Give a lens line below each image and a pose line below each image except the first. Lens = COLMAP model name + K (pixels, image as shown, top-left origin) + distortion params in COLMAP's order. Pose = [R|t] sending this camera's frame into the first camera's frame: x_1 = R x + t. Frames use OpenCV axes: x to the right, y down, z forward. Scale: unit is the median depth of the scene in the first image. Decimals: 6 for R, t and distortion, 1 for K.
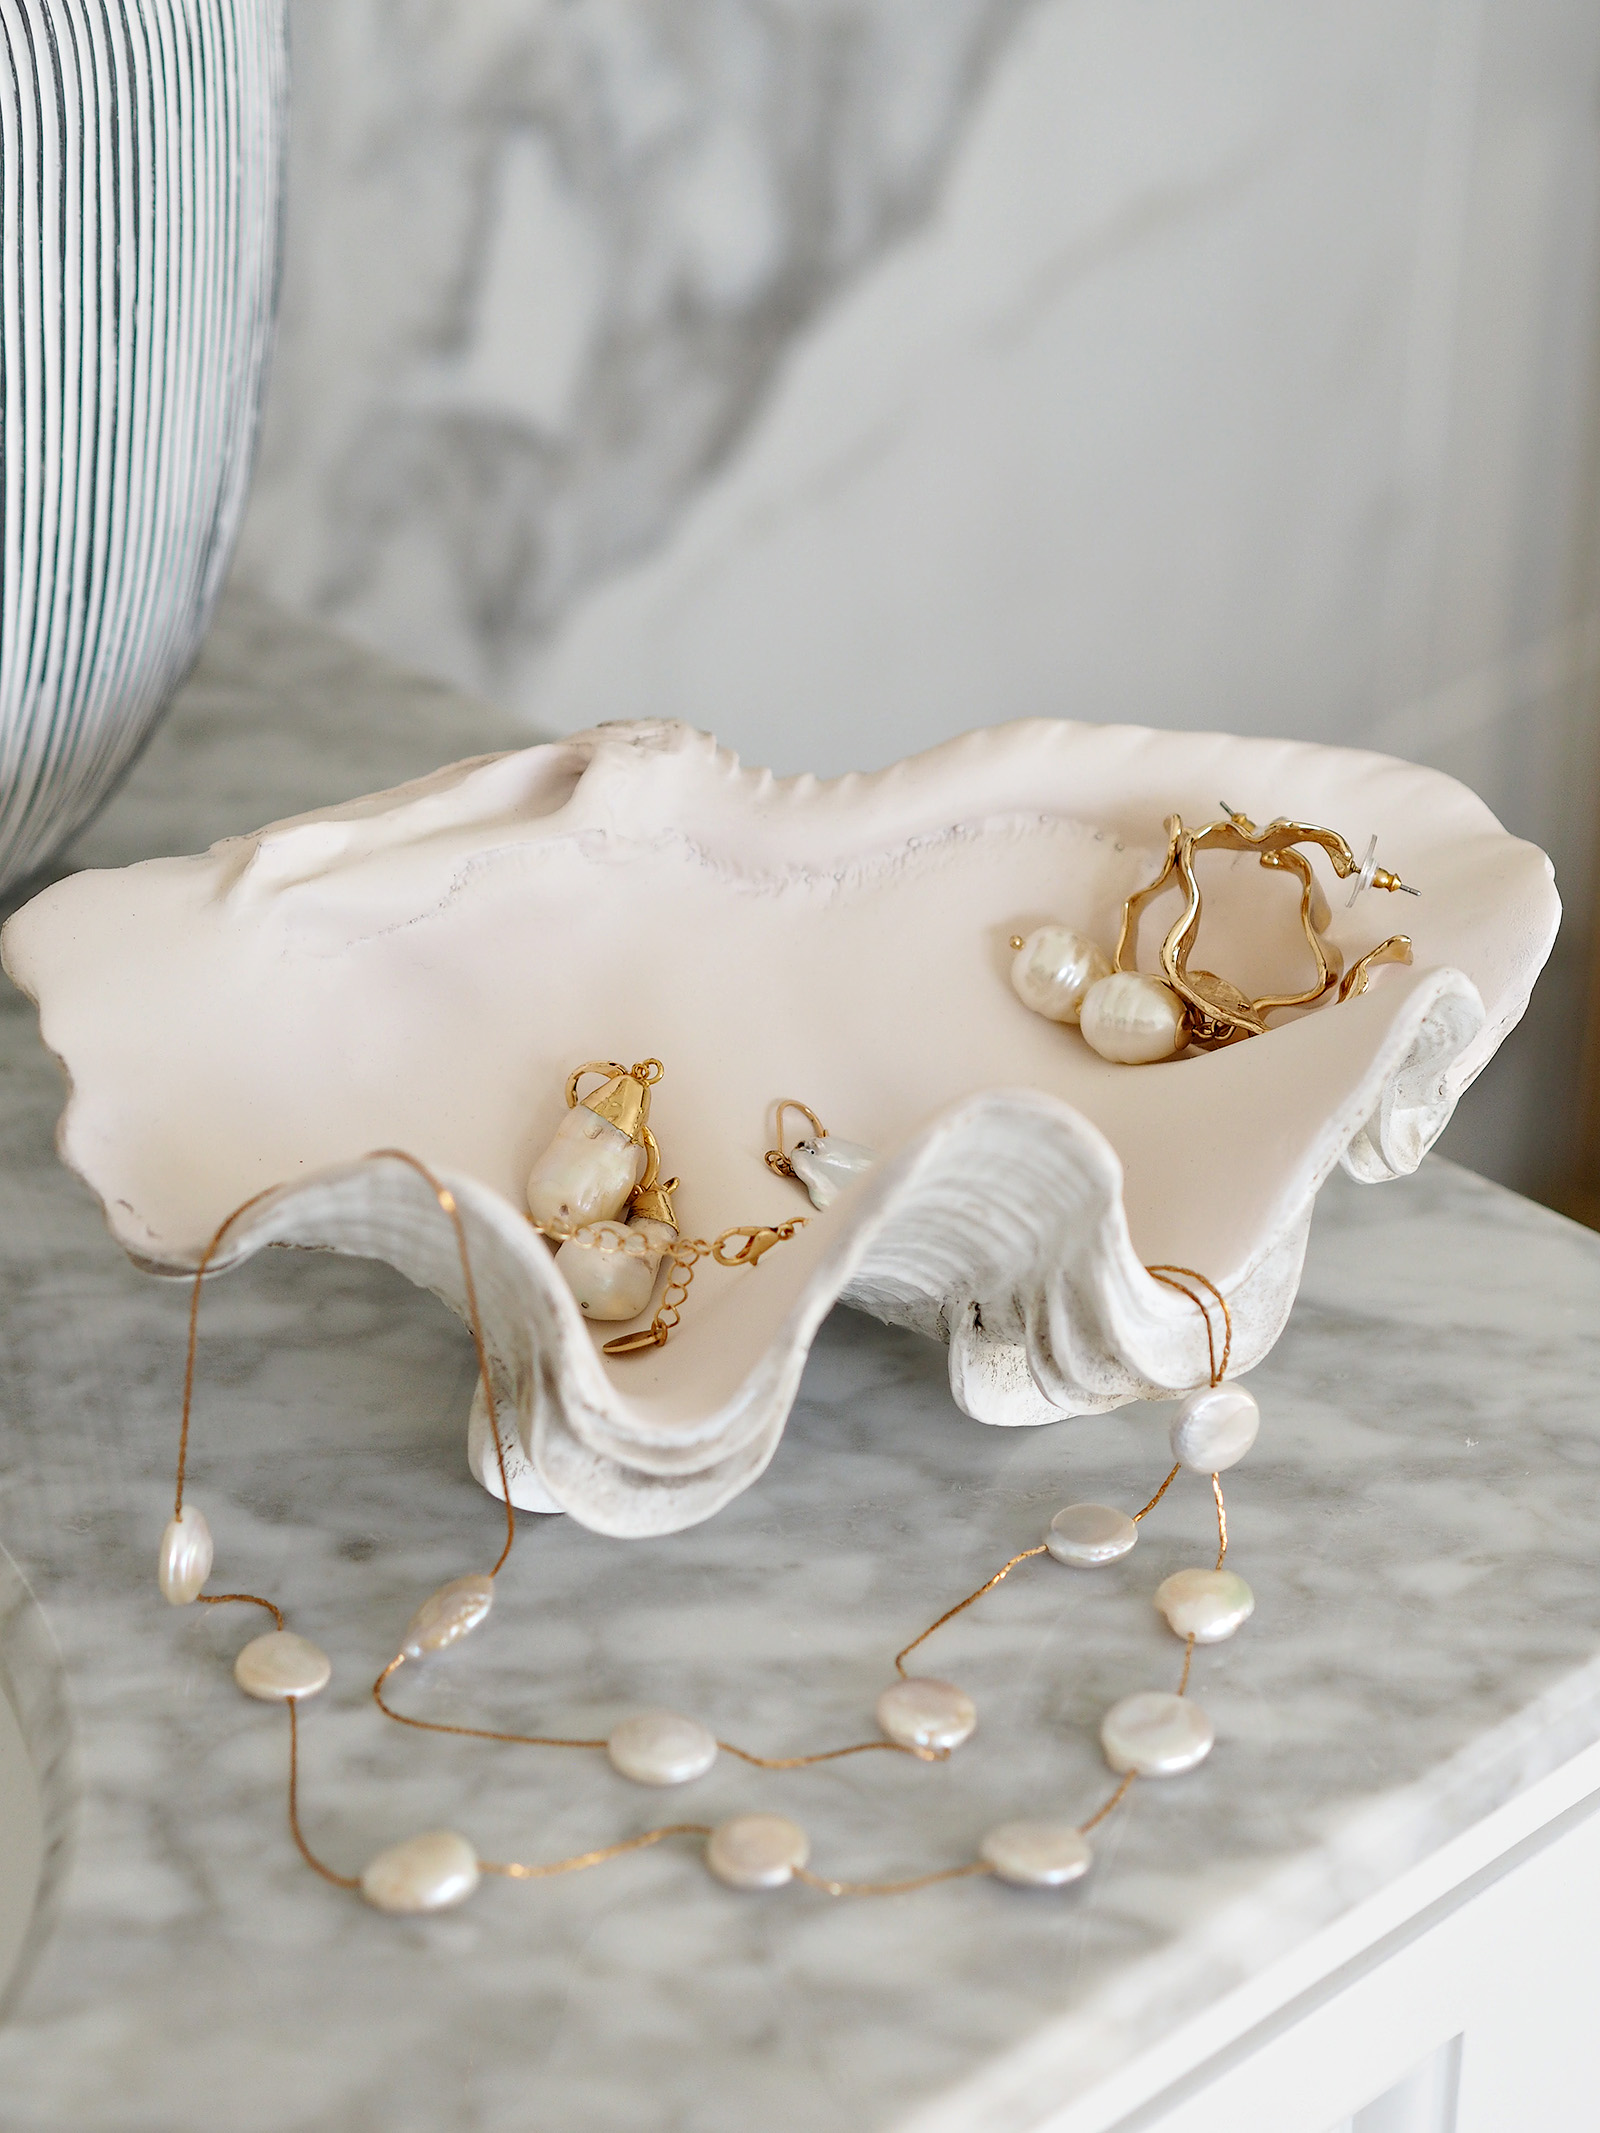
lens RADIAL K [[6098.2, 0, 817.0], [0, 6098.2, 1065.2], [0, 0, 1]] dist [0.281411, 0.000000]
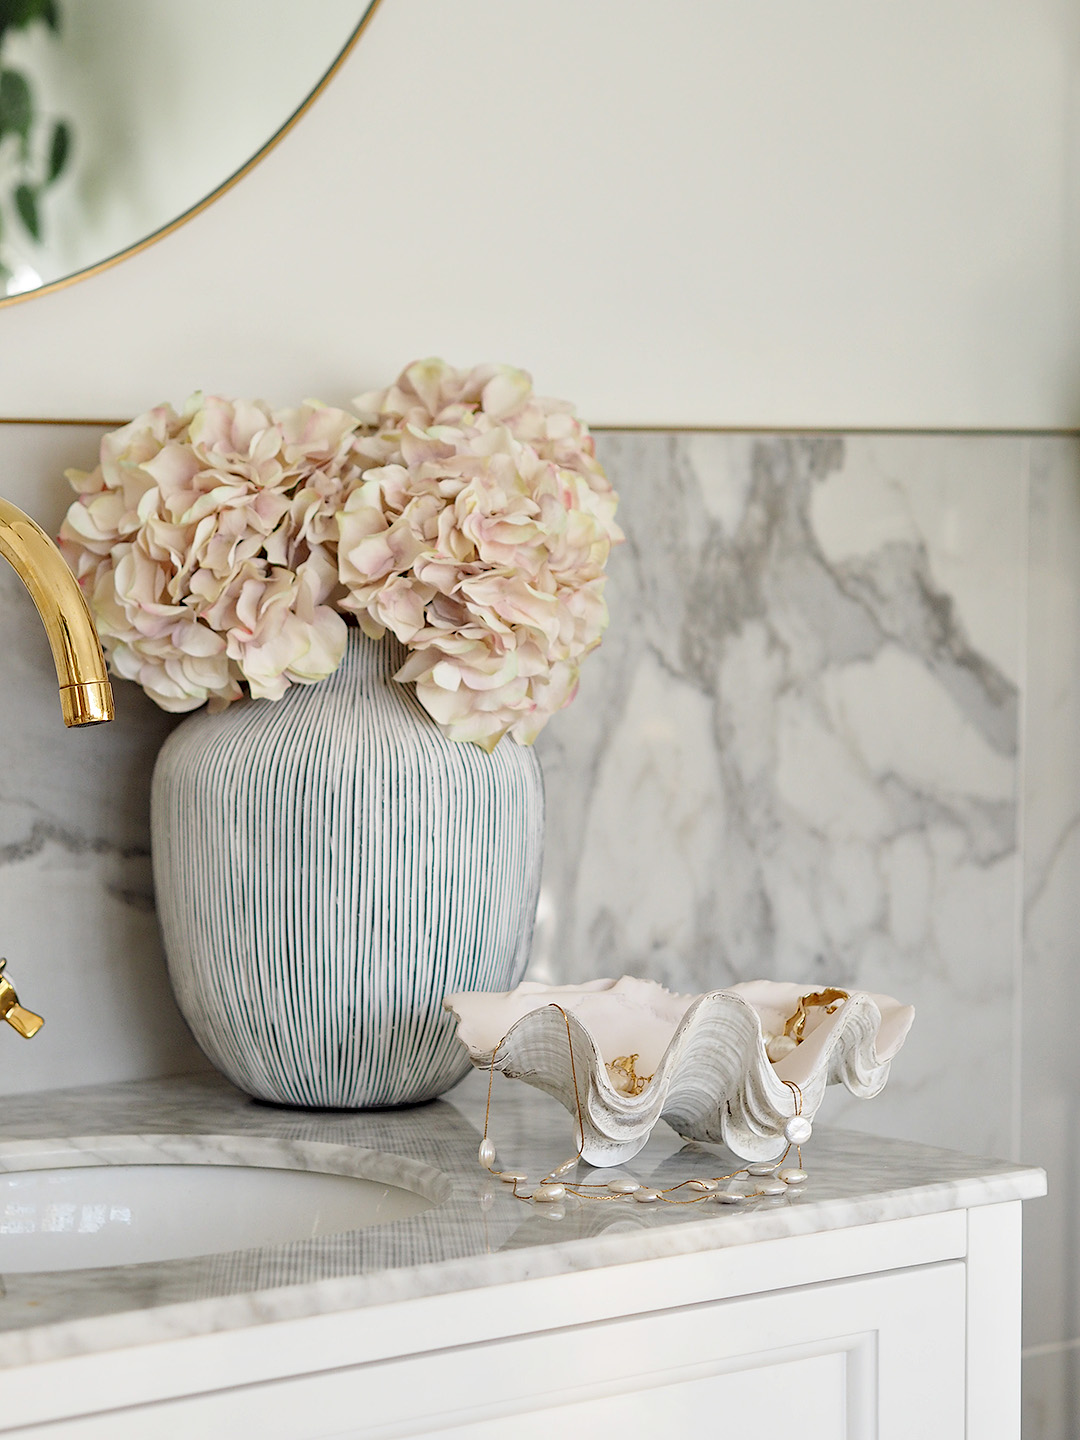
lens RADIAL K [[4116.9, 0, 538.7], [0, 4116.9, 723.1], [0, 0, 1]] dist [0.281411, 0.000000]
pose [[0.993317, -0.009945, -0.114993, 0.186155], [-0.042664, 0.894086, -0.445860, 0.869474], [0.107248, 0.447786, 0.887686, -1.103617]]
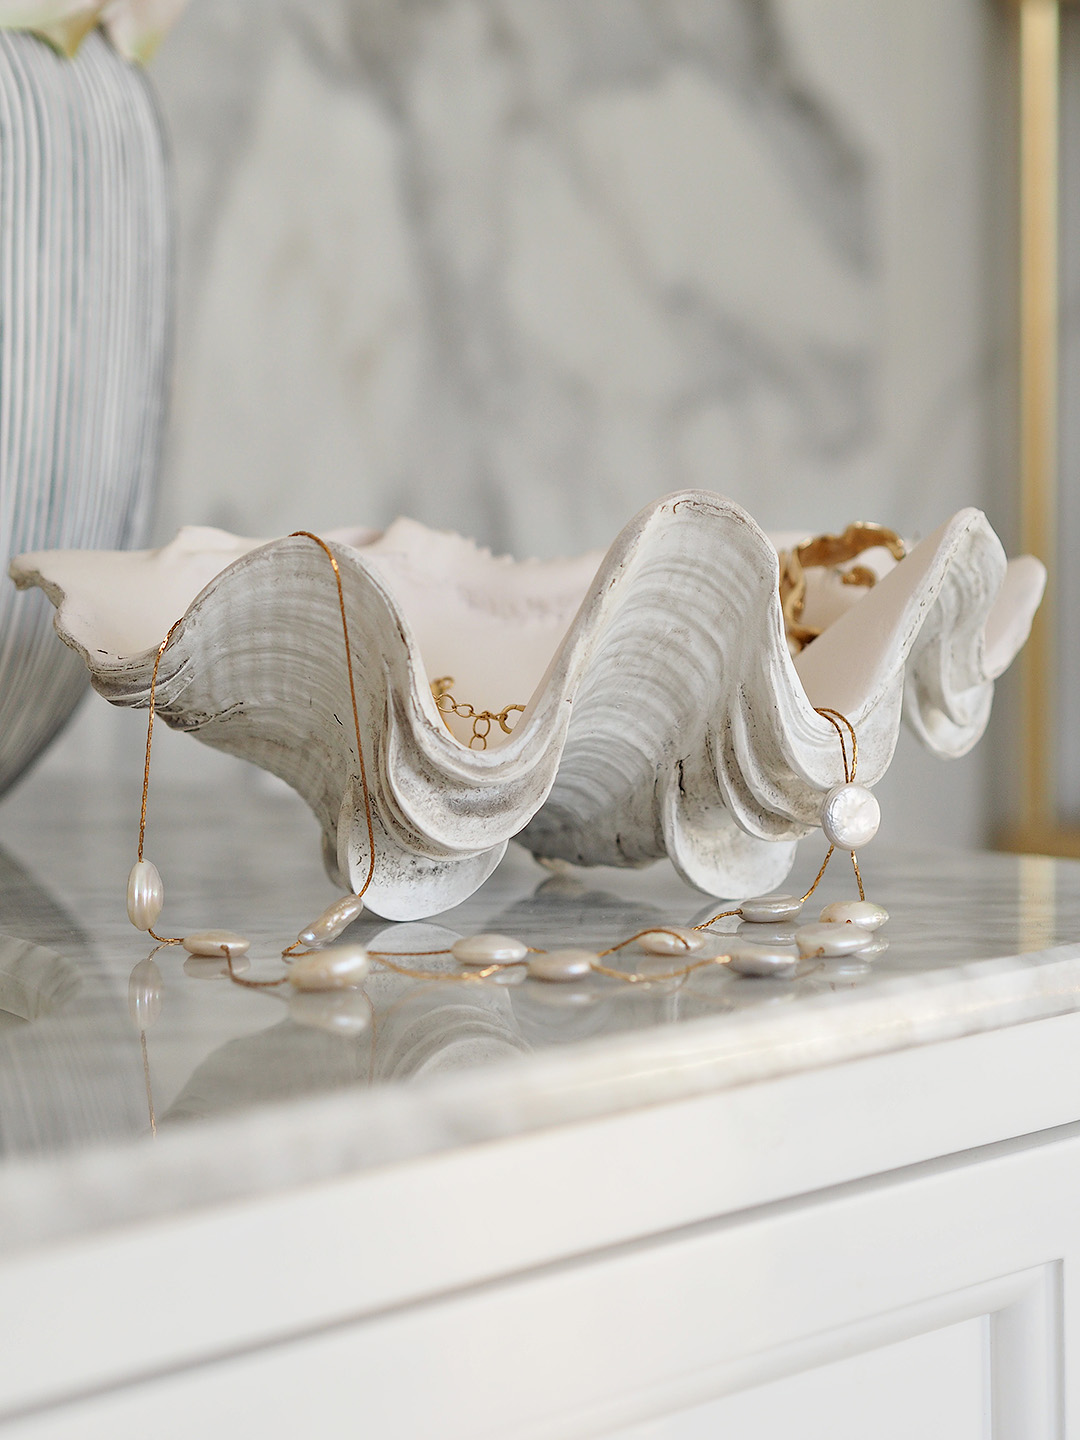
lens RADIAL K [[4116.9, 0, 537.8], [0, 4116.9, 727.9], [0, 0, 1]] dist [0.281411, 0.000000]
pose [[0.997976, -0.037537, 0.051322, -0.058965], [0.055903, 0.902549, -0.426942, 0.456971], [-0.030295, 0.428947, 0.902822, 0.108672]]
